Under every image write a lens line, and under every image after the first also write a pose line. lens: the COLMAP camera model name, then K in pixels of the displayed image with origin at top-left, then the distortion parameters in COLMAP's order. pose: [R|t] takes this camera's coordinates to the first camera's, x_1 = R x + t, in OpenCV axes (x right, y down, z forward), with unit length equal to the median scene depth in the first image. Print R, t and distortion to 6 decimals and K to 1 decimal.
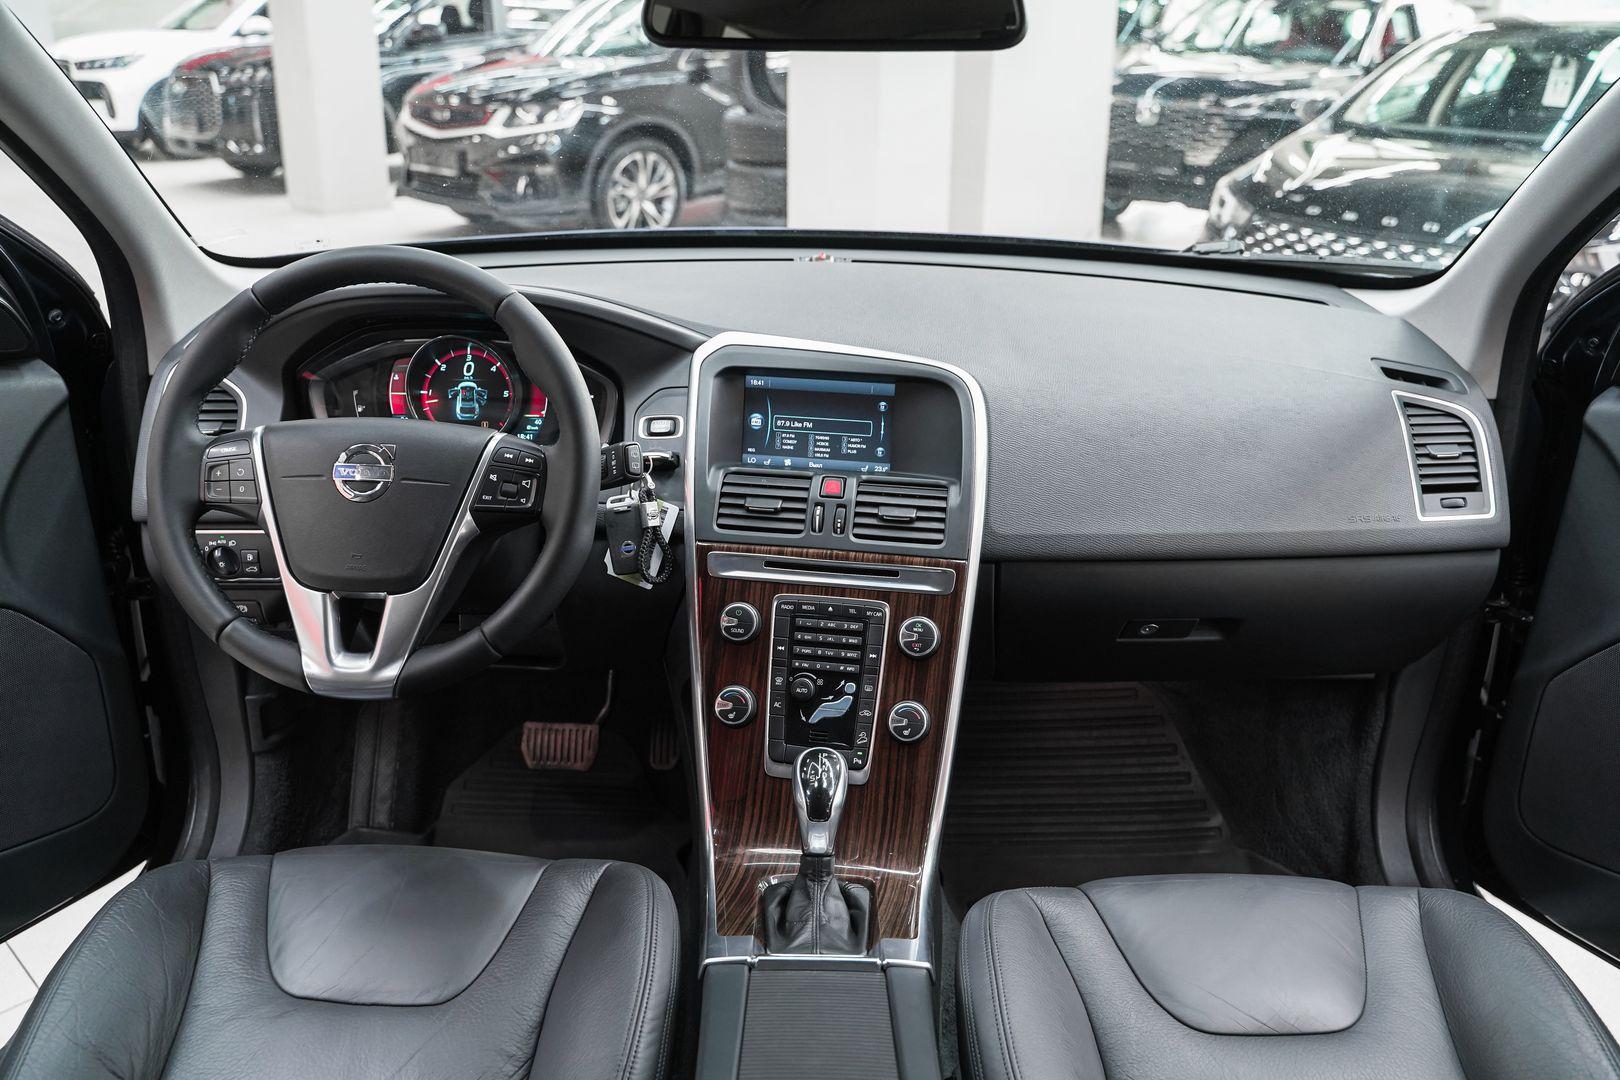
lens RADIAL K [[1314.5, 0, 810.0], [0, 1314.5, 540.0], [0, 0, 1]] dist [-0.122111, 0.100164]
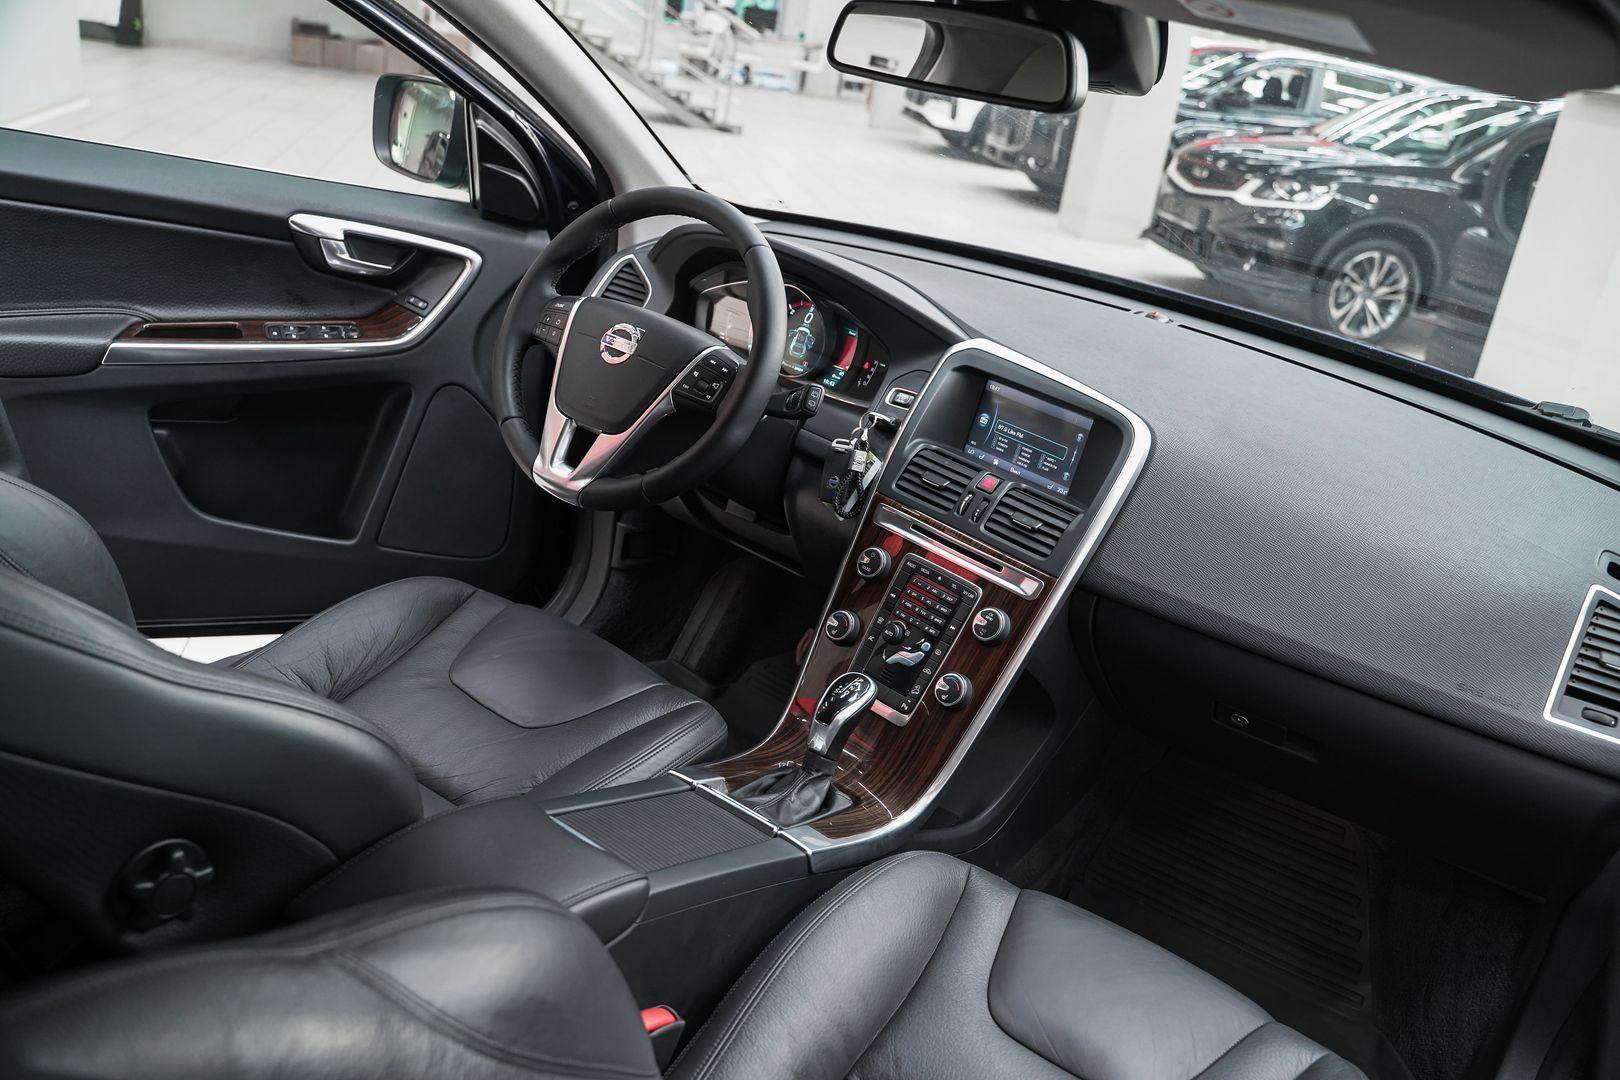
lens RADIAL K [[1292.2, 0, 810.0], [0, 1292.2, 540.0], [0, 0, 1]] dist [-0.116515, 0.092385]
pose [[0.801074, 0.327070, -0.501303, 0.469708], [-0.345776, 0.936494, 0.058462, -0.005731], [0.488589, 0.126506, 0.863294, -0.038280]]
